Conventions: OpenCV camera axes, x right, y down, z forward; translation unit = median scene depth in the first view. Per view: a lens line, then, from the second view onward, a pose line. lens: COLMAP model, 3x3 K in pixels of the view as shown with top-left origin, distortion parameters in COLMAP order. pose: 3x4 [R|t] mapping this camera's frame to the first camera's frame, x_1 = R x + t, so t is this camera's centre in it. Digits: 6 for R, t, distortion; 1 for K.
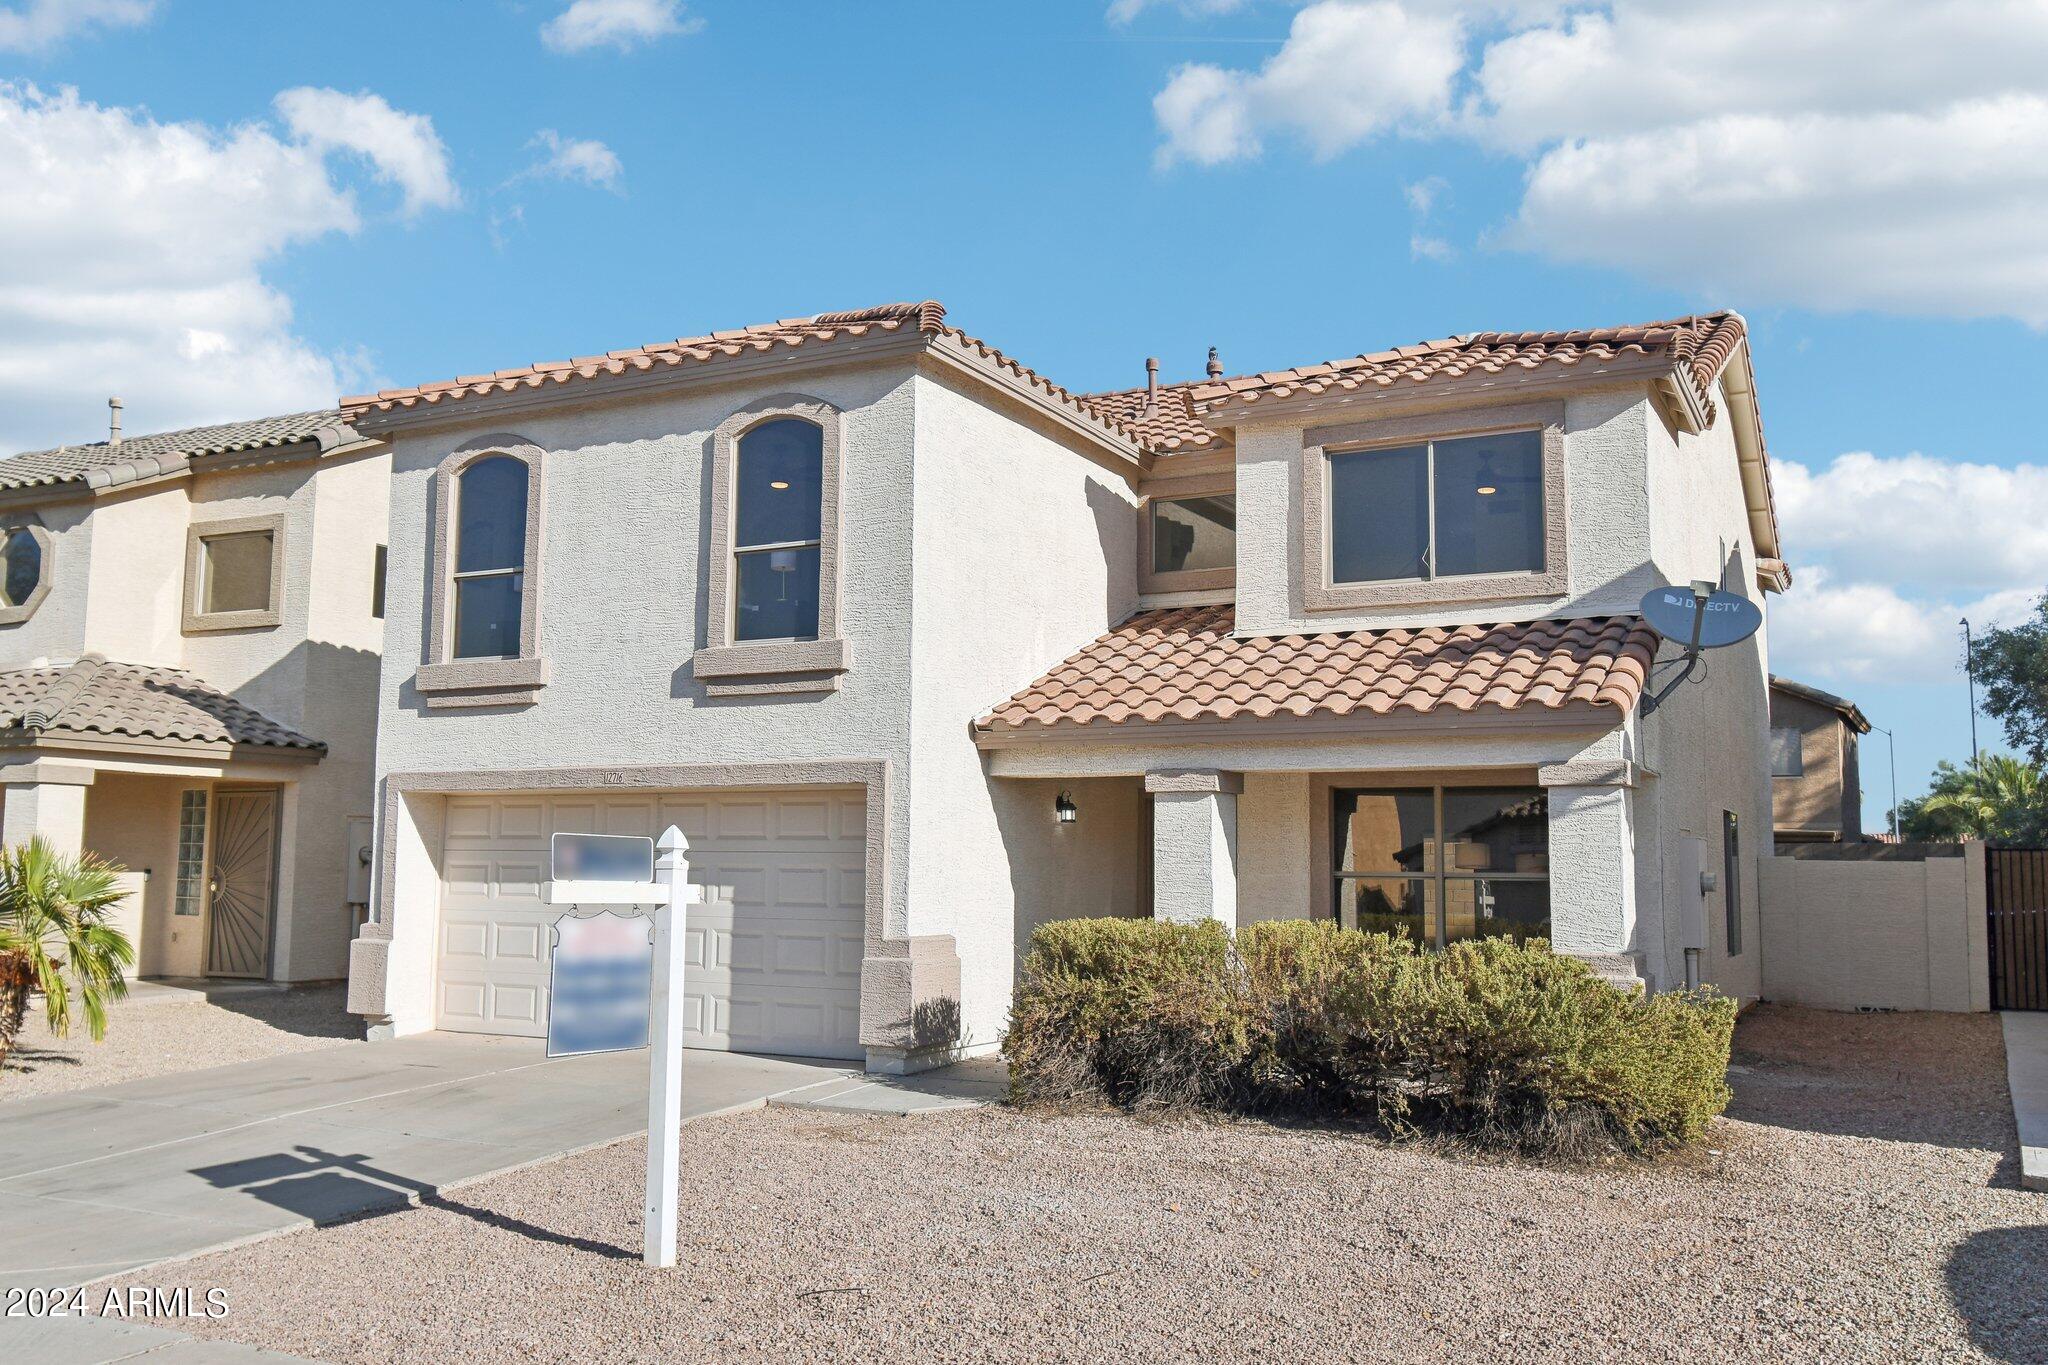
lens RADIAL K [[1745.5, 0, 1009.8], [0, 1745.5, 685.0], [0, 0, 1]] dist [-0.014783, 0.005183]
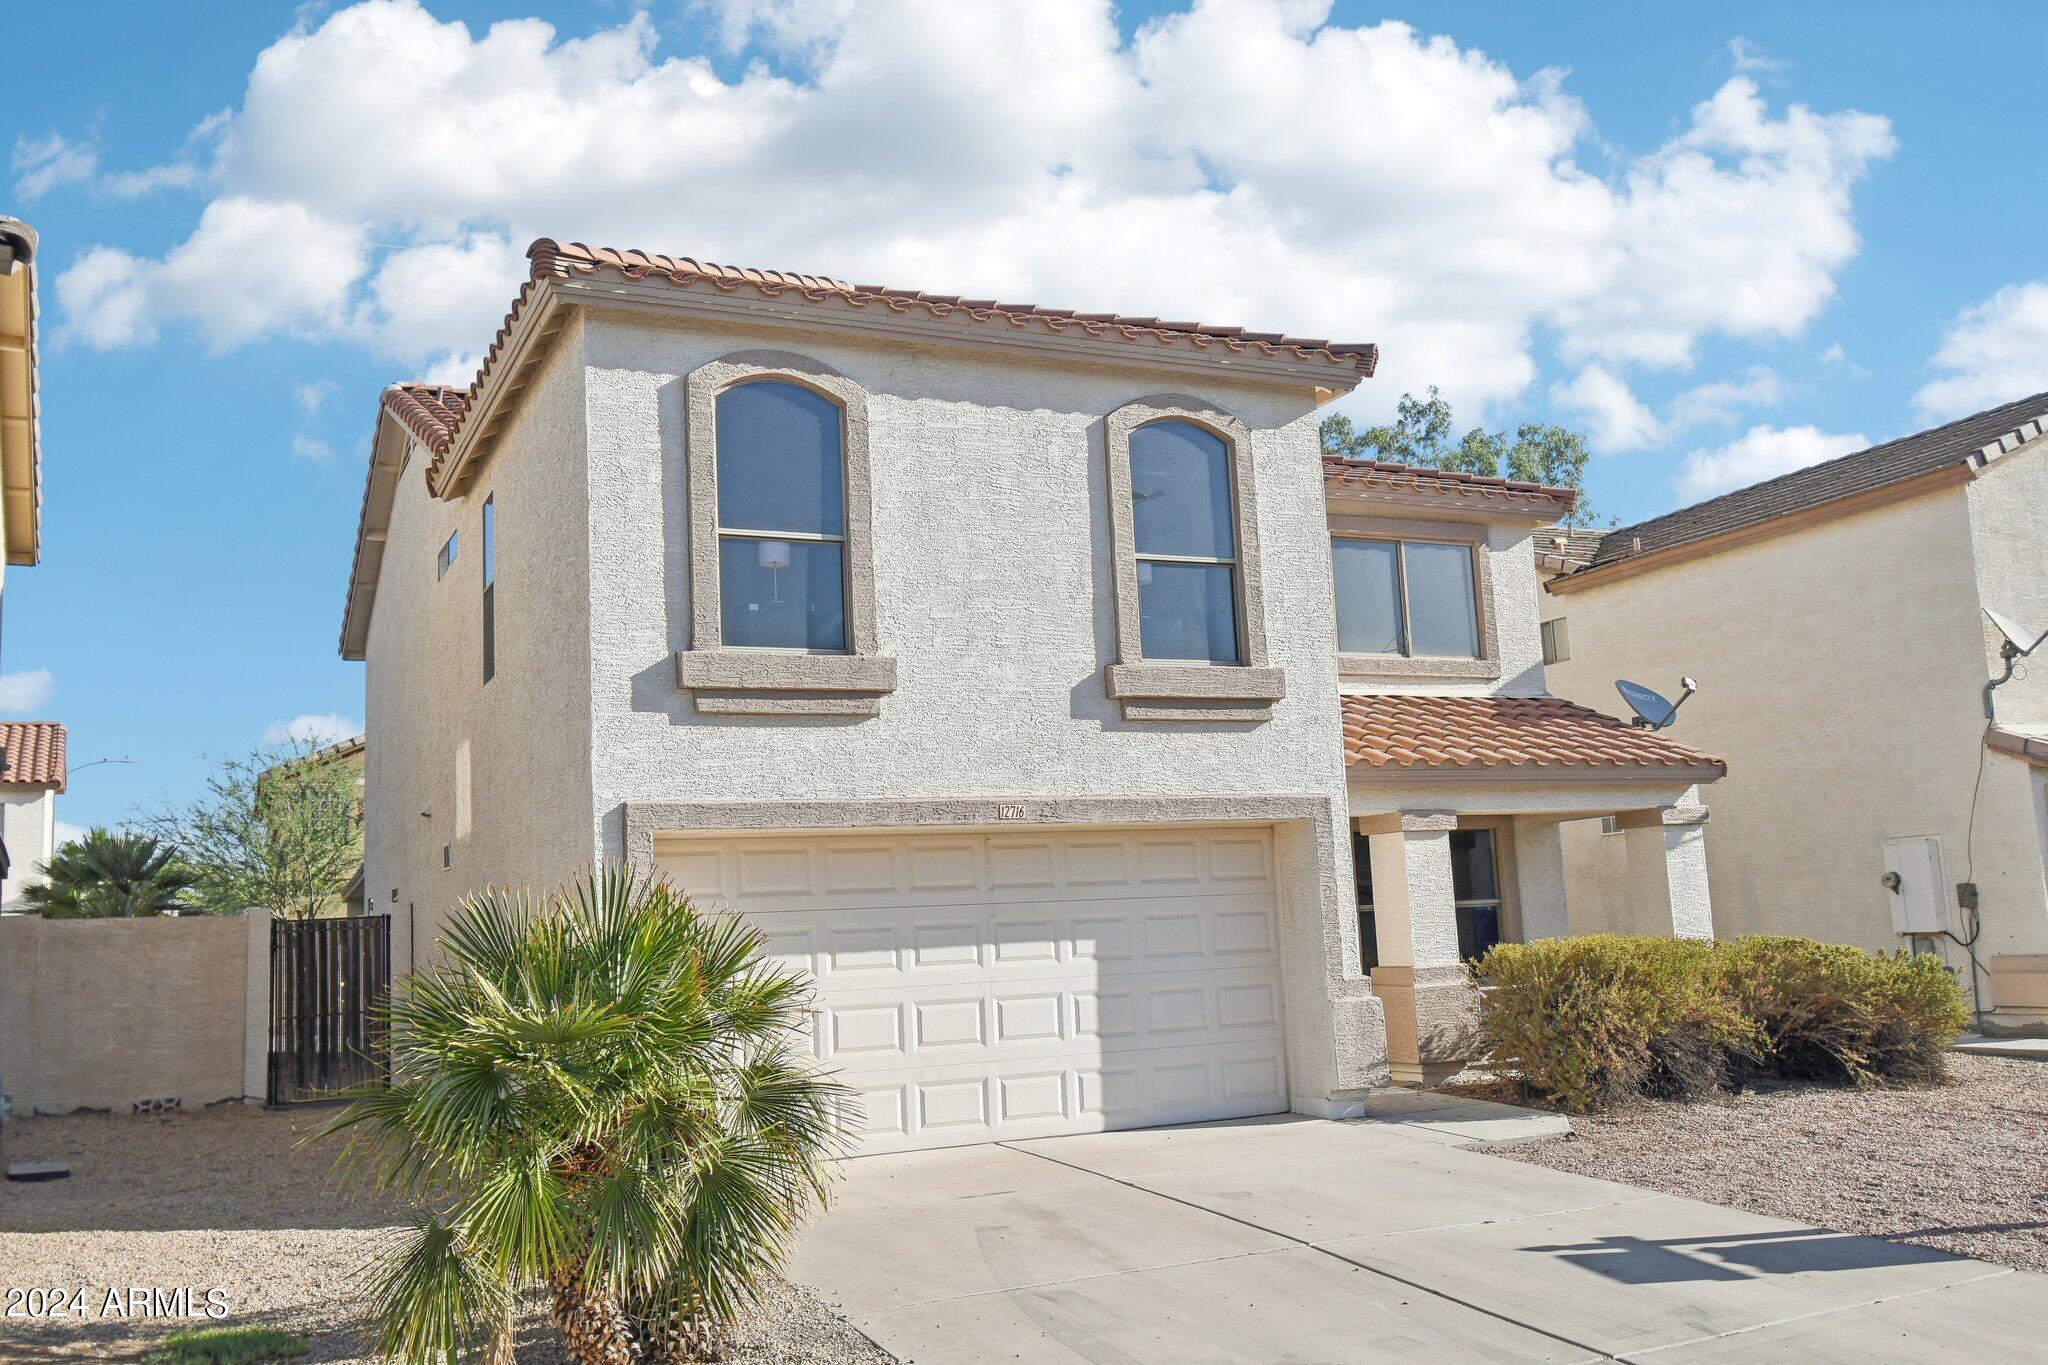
lens RADIAL K [[1745.5, 0, 1007.9], [0, 1745.5, 692.7], [0, 0, 1]] dist [-0.014783, 0.005183]
pose [[0.601100, 0.071076, 0.796007, -0.878790], [-0.033090, 0.997397, -0.064070, 0.049635], [-0.798488, 0.012172, 0.601888, 0.508471]]
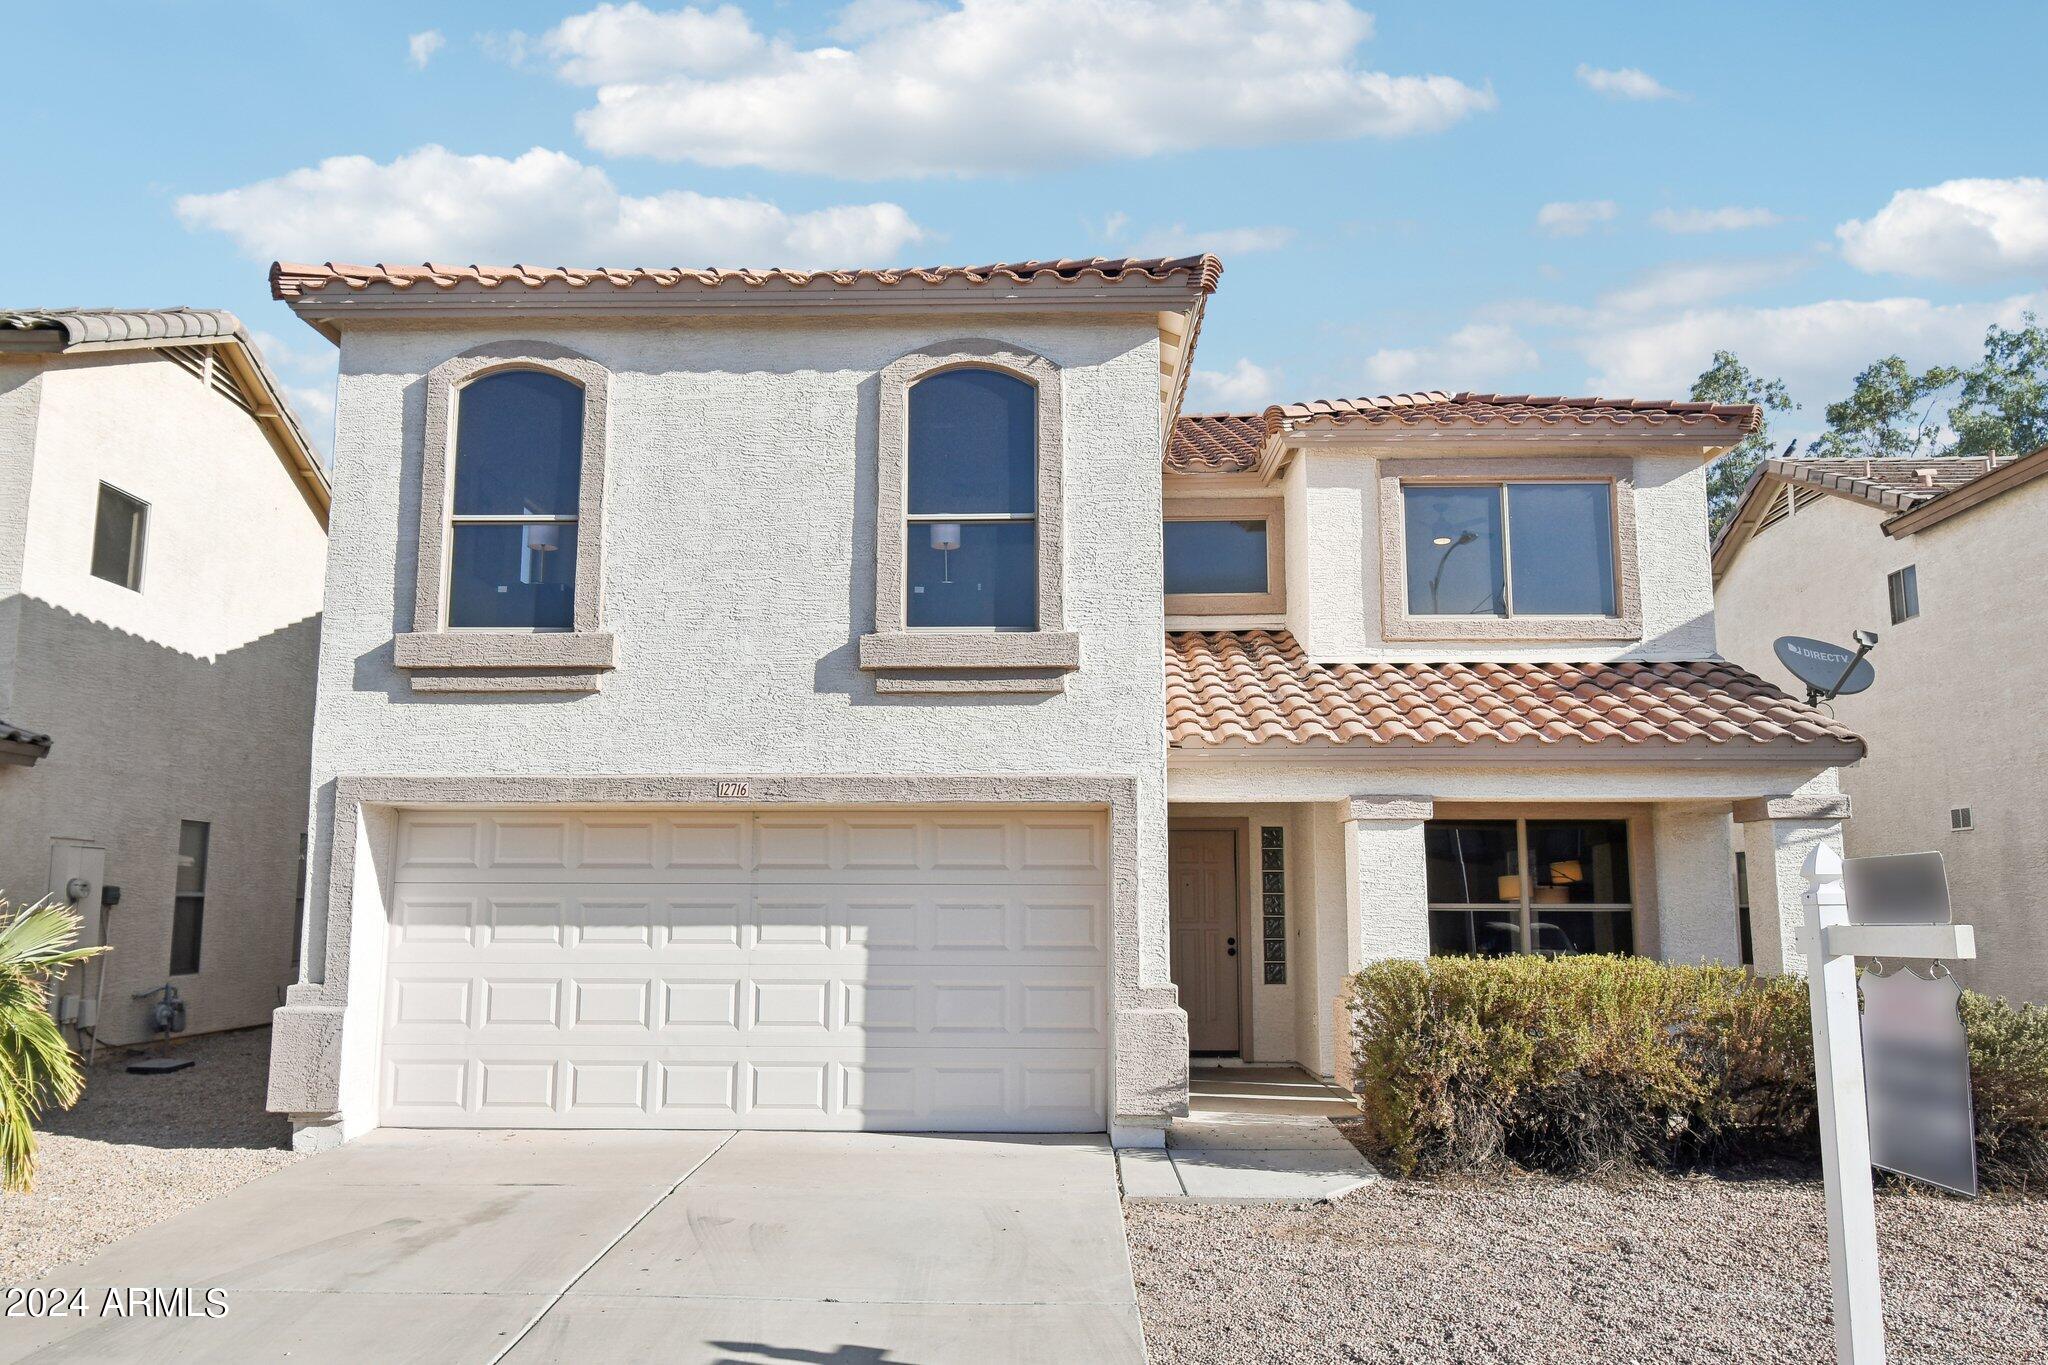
lens RADIAL K [[1547.1, 0, 1007.8], [0, 1547.1, 682.3], [0, 0, 1]] dist [-0.008178, -0.009061]
pose [[0.897102, 0.056408, 0.438208, -0.422843], [-0.040741, 0.998152, -0.045080, 0.031072], [-0.439941, 0.022589, 0.897743, 0.317087]]
